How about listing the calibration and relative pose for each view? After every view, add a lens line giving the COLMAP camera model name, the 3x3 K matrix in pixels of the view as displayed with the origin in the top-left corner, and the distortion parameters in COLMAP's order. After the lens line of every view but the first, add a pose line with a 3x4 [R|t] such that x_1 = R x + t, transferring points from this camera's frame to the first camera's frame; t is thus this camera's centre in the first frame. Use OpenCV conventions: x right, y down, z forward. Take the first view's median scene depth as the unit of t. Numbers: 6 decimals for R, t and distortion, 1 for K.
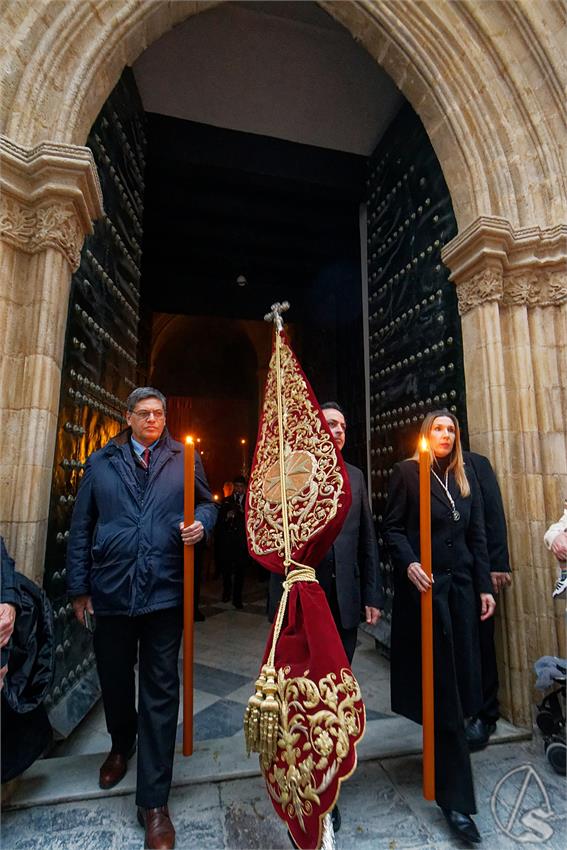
lens RADIAL K [[440.4, 0, 288.4], [0, 440.4, 423.7], [0, 0, 1]] dist [0.000483, -0.000059]
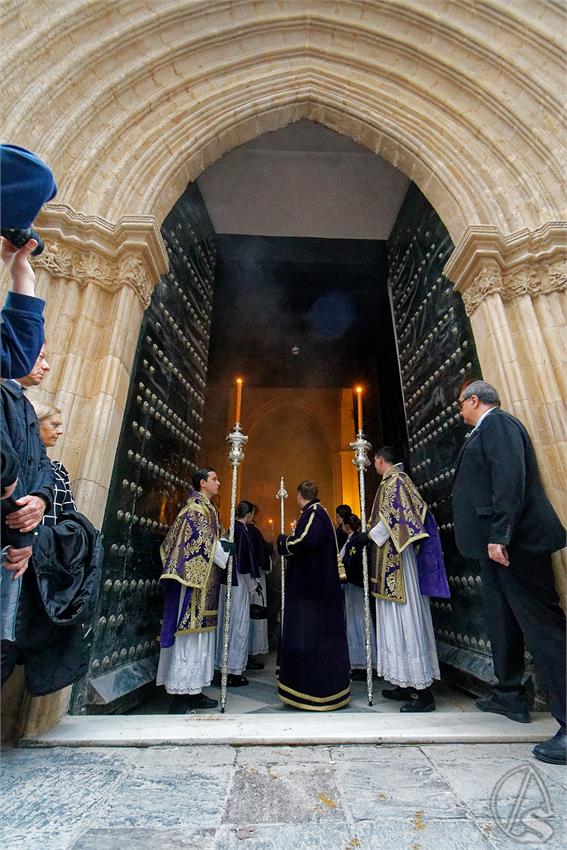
lens RADIAL K [[377.1, 0, 289.0], [0, 377.1, 423.9], [0, 0, 1]] dist [0.003325, 0.000394]
pose [[0.979810, -0.076109, -0.184880, 0.109769], [0.031076, 0.971446, -0.235217, 0.243982], [0.197503, 0.224723, 0.954197, 0.067245]]
